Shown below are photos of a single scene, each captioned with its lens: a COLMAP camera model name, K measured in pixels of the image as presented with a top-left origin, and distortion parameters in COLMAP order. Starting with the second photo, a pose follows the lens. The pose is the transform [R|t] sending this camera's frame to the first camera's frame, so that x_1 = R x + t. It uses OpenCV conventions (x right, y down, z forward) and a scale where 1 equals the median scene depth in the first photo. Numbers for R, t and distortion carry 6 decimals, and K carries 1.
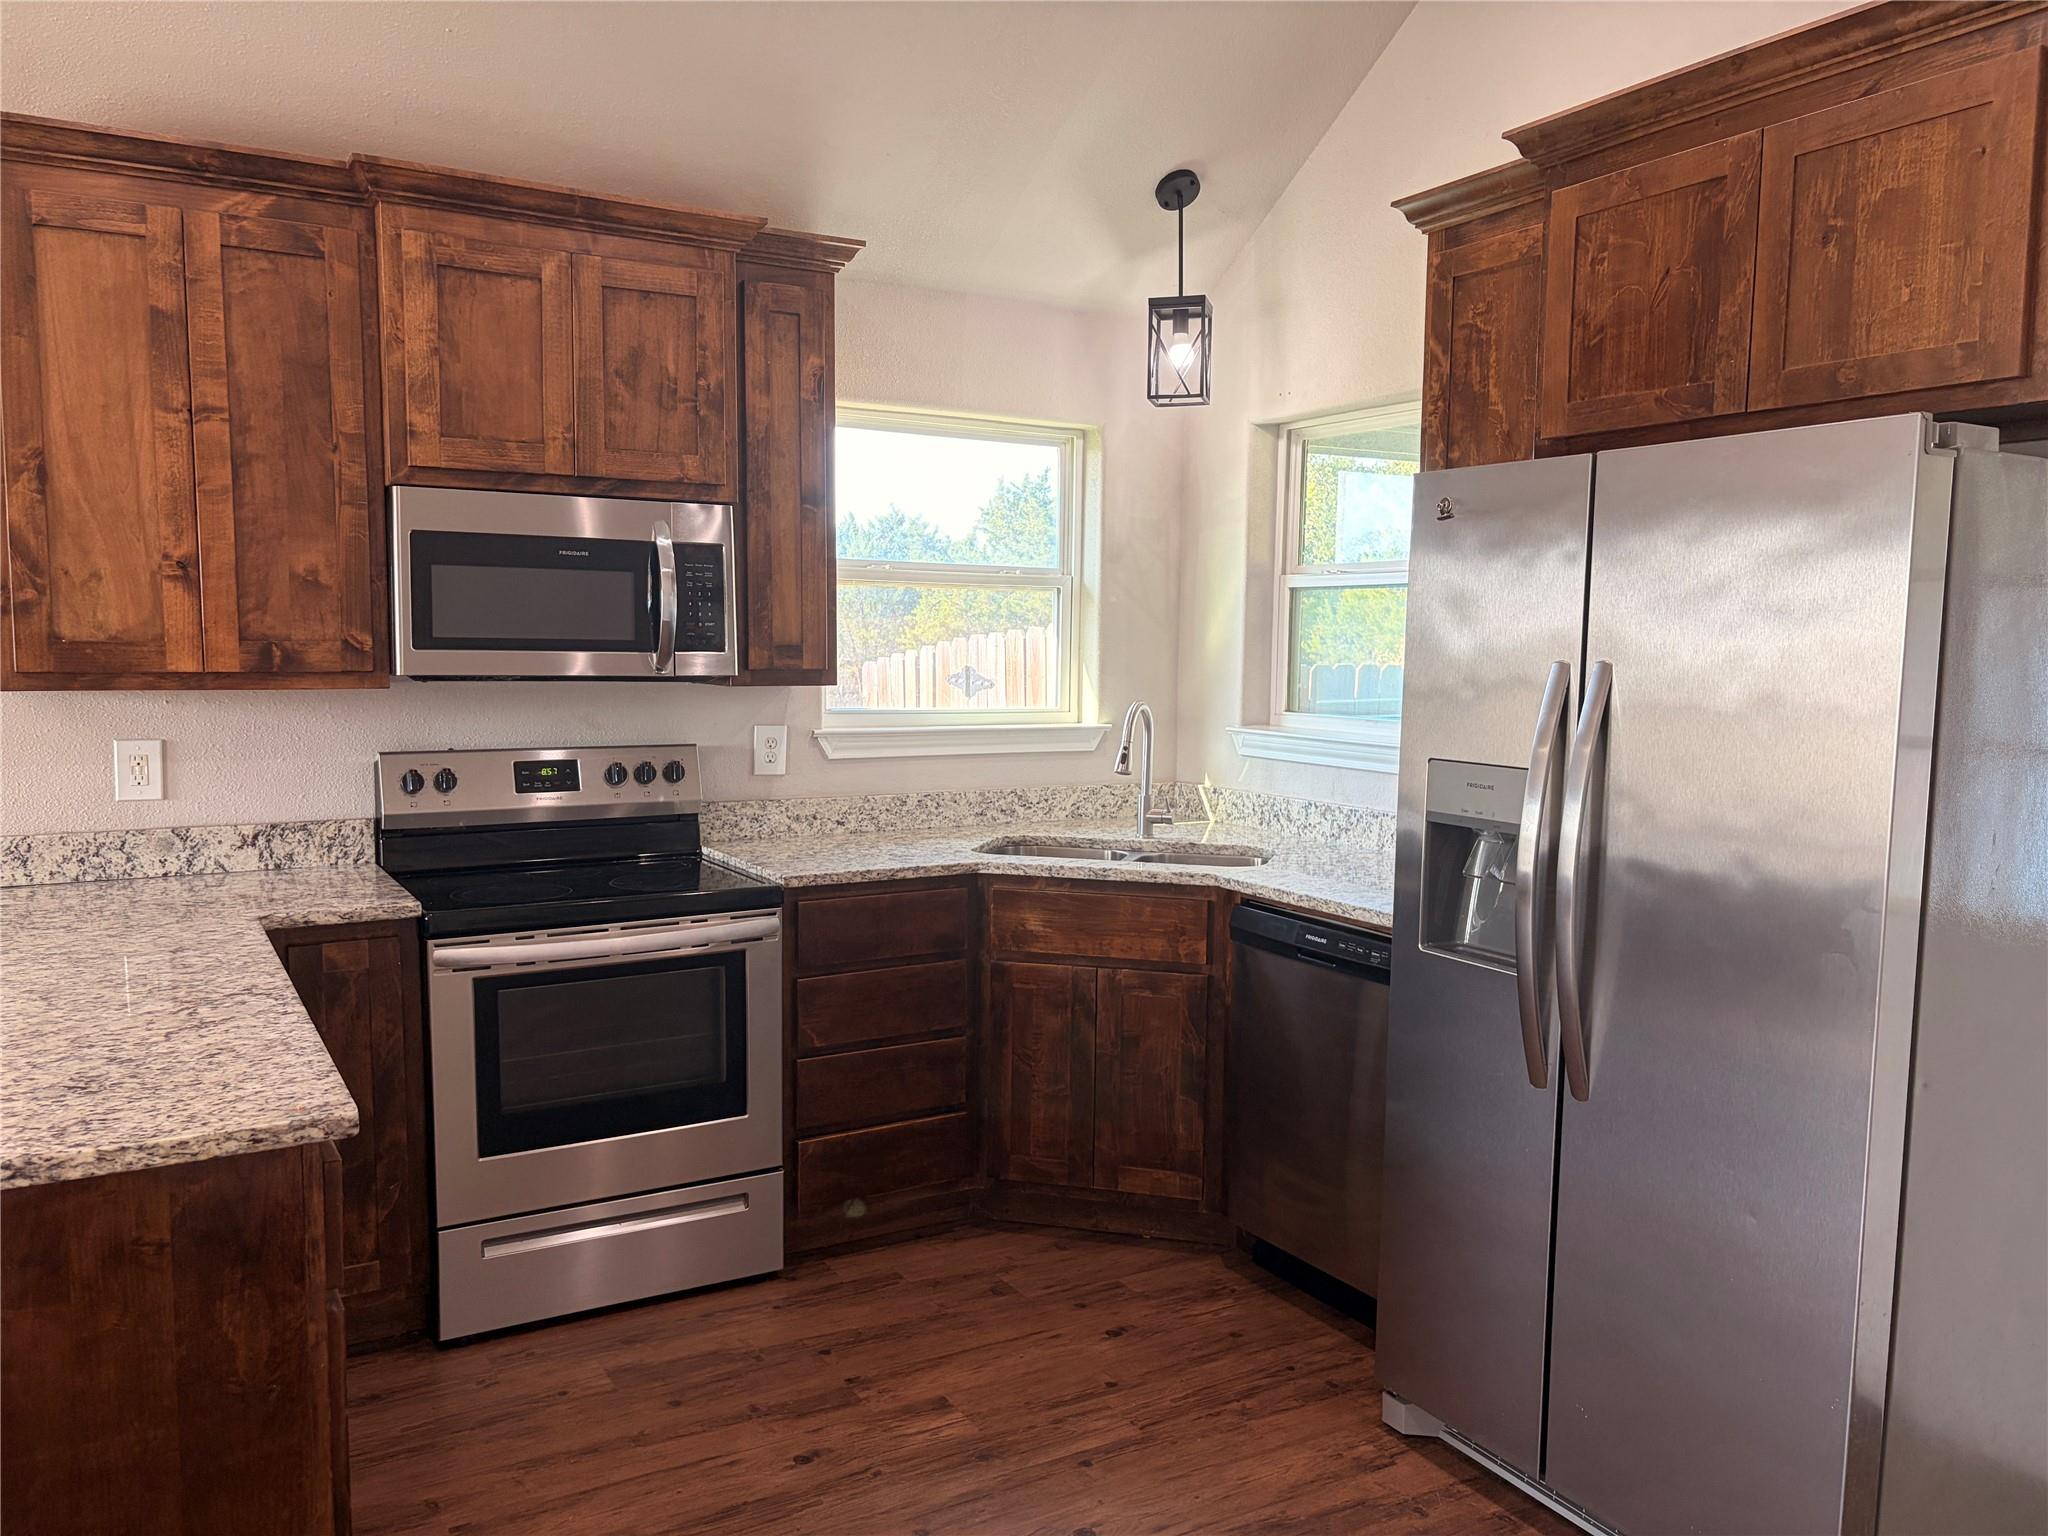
lens RADIAL K [[1548.4, 0, 1024.6], [0, 1548.4, 782.3], [0, 0, 1]] dist [0.026034, -0.026422]
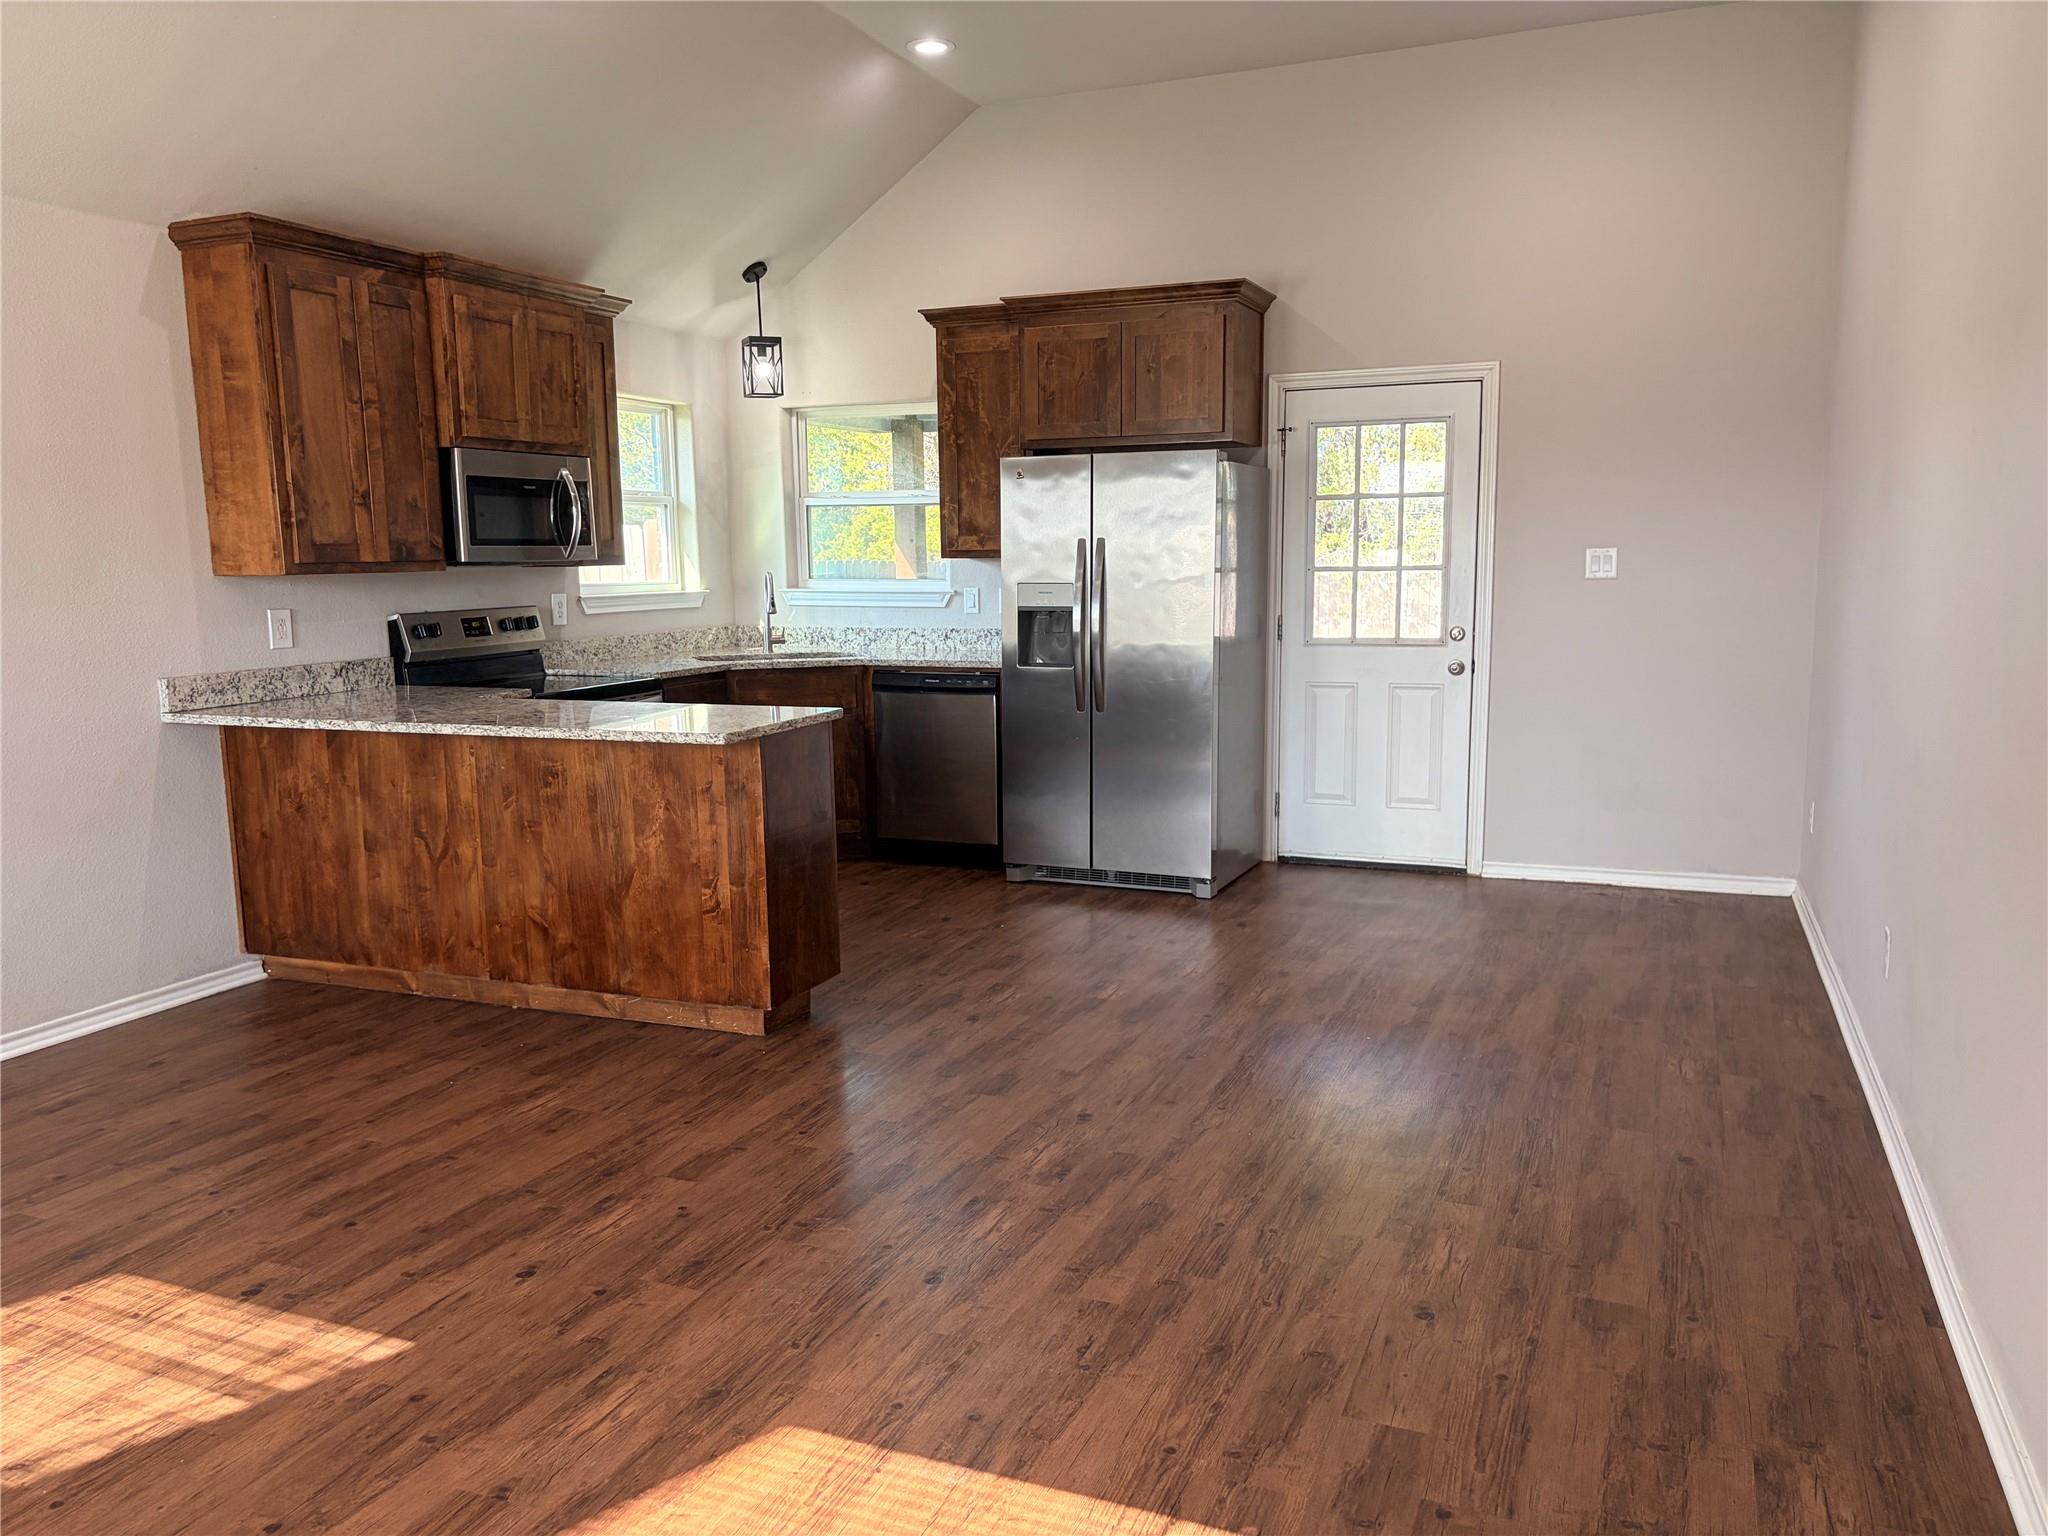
lens RADIAL K [[1548.4, 0, 1024.2], [0, 1548.4, 769.5], [0, 0, 1]] dist [0.026034, -0.026422]
pose [[0.794075, -0.105719, 0.598555, -0.937357], [0.074659, 0.994266, 0.076564, 0.069359], [-0.603217, -0.016110, 0.797414, -0.692230]]
